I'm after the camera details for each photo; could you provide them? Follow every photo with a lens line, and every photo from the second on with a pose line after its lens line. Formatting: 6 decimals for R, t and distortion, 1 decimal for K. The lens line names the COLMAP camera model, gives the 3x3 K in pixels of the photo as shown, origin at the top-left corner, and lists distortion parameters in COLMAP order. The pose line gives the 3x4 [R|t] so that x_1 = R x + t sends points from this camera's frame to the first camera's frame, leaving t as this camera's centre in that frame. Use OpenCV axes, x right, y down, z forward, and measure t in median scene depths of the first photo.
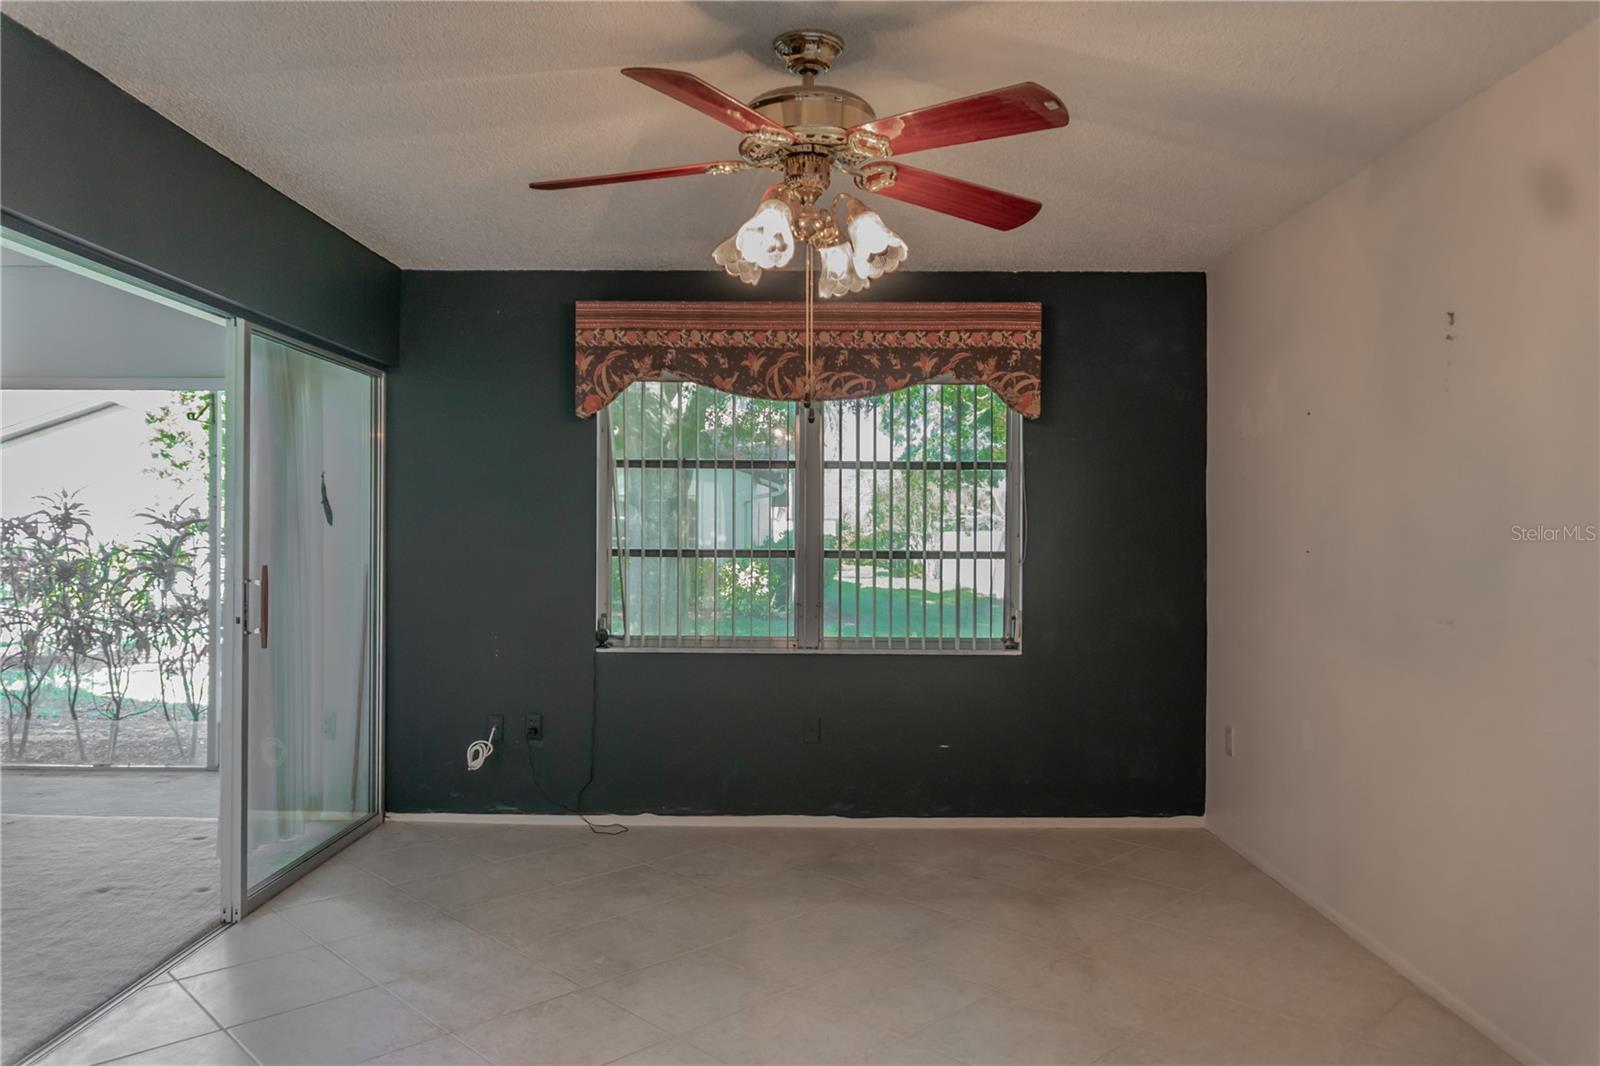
lens RADIAL K [[1108.1, 0, 798.8], [0, 1108.1, 546.3], [0, 0, 1]] dist [-0.012918, 0.003265]
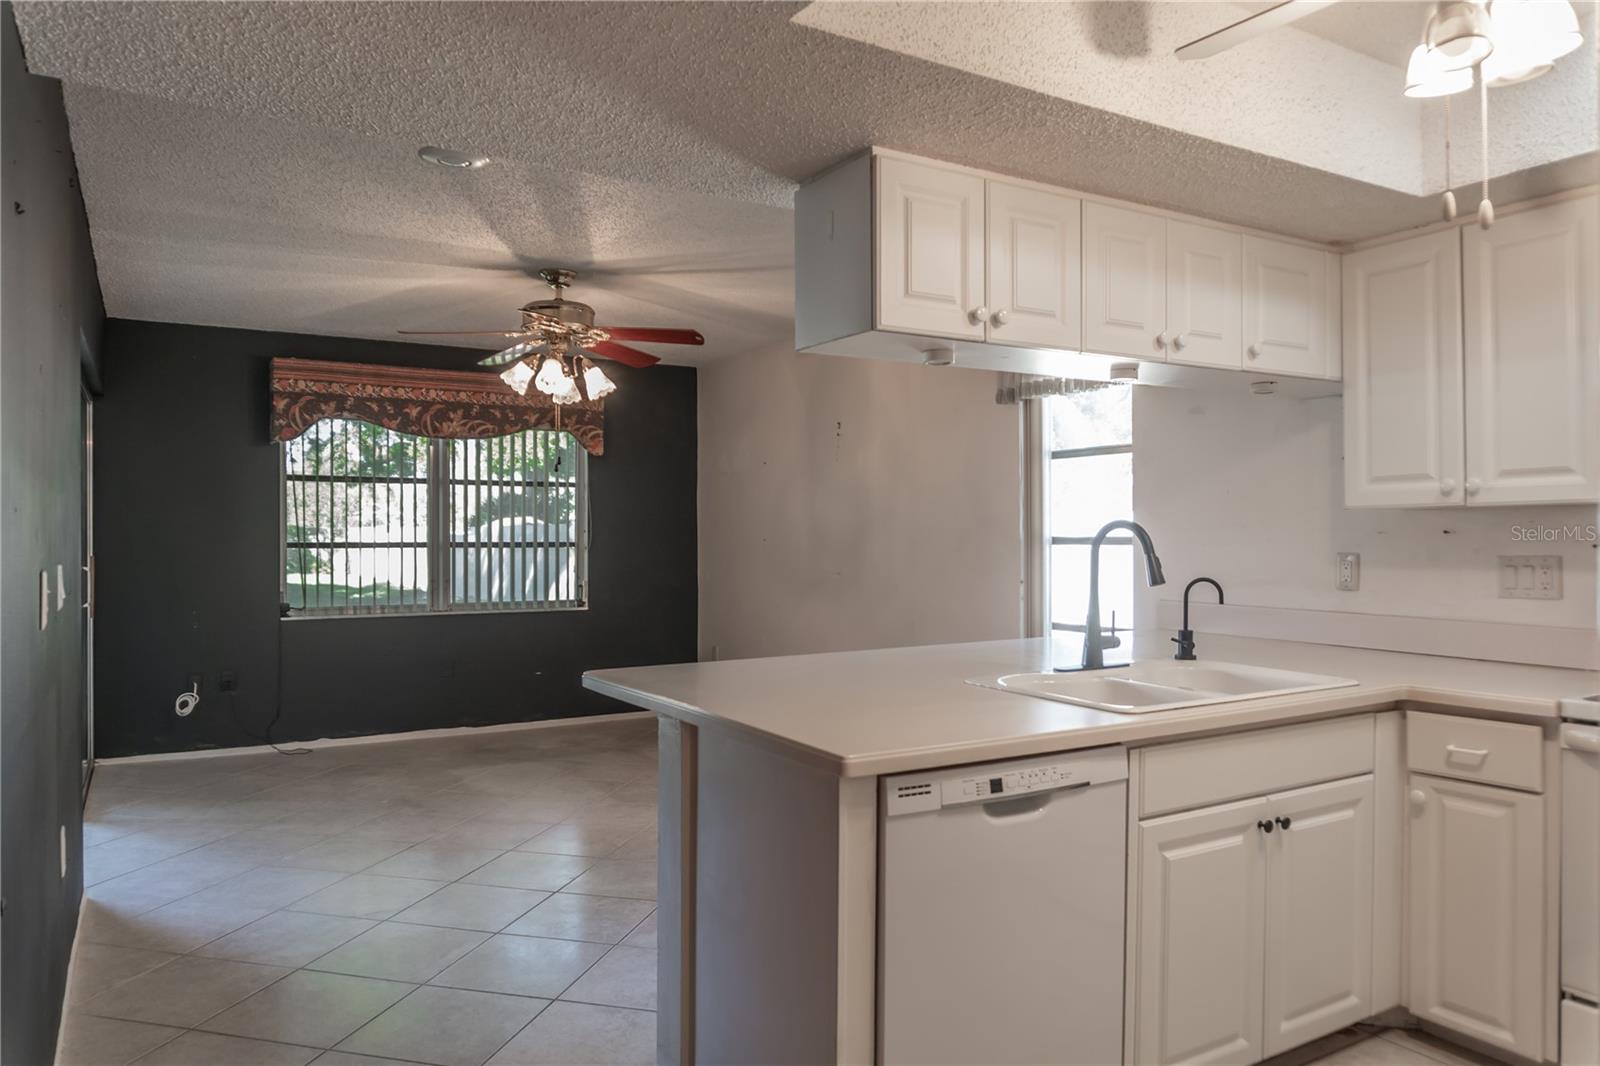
lens RADIAL K [[1108.1, 0, 802.2], [0, 1108.1, 535.9], [0, 0, 1]] dist [-0.012918, 0.003265]
pose [[0.854350, -0.005390, 0.519669, -0.351303], [0.007604, 0.999969, -0.002130, 0.002200], [-0.519642, 0.005771, 0.854365, -0.472137]]
